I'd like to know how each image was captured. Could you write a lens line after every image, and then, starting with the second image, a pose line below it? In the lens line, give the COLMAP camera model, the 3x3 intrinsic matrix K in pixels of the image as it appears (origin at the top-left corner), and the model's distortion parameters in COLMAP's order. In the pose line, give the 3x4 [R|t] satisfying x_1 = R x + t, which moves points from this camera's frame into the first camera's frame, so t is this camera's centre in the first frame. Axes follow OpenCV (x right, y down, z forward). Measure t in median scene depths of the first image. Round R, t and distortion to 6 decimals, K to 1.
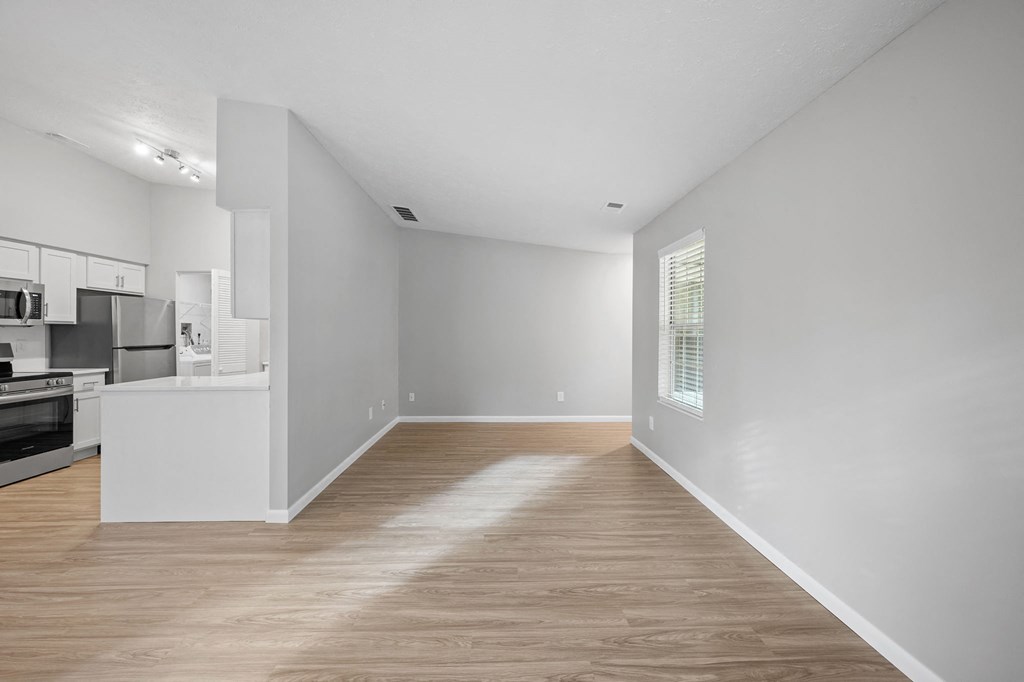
lens RADIAL K [[408.5, 0, 512.0], [0, 408.5, 341.0], [0, 0, 1]] dist [-0.000726, -0.000178]
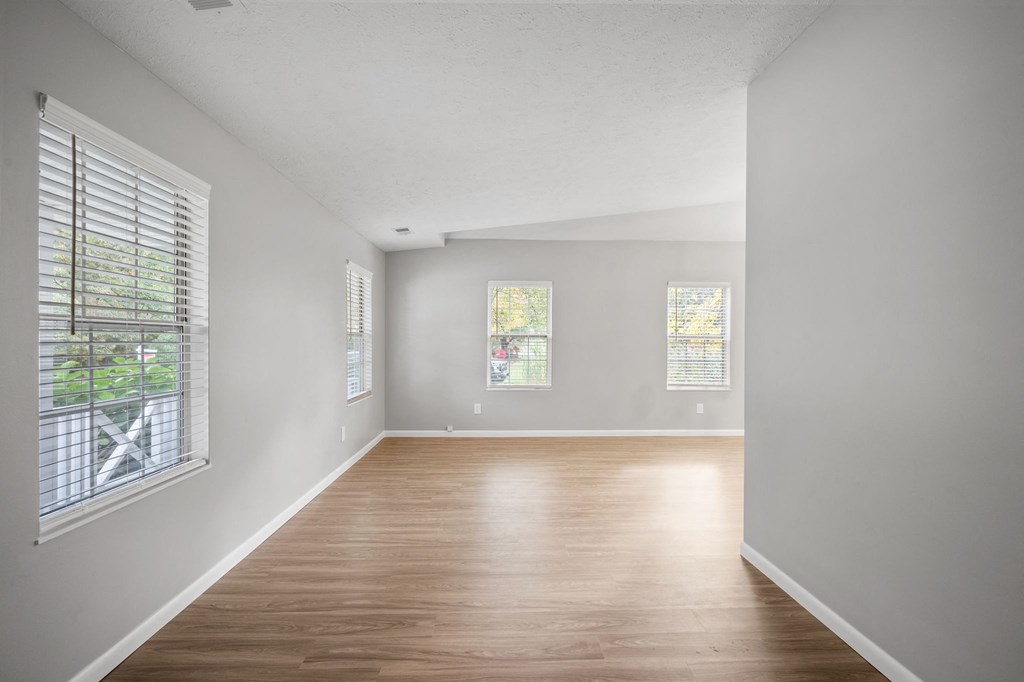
lens RADIAL K [[513.5, 0, 512.0], [0, 513.5, 341.0], [0, 0, 1]] dist [0.002498, 0.000097]
pose [[-0.999995, -0.003237, 0.000211, -0.050524], [-0.003232, 0.999785, 0.020504, -0.043569], [-0.000278, 0.020503, -0.999790, 2.269345]]
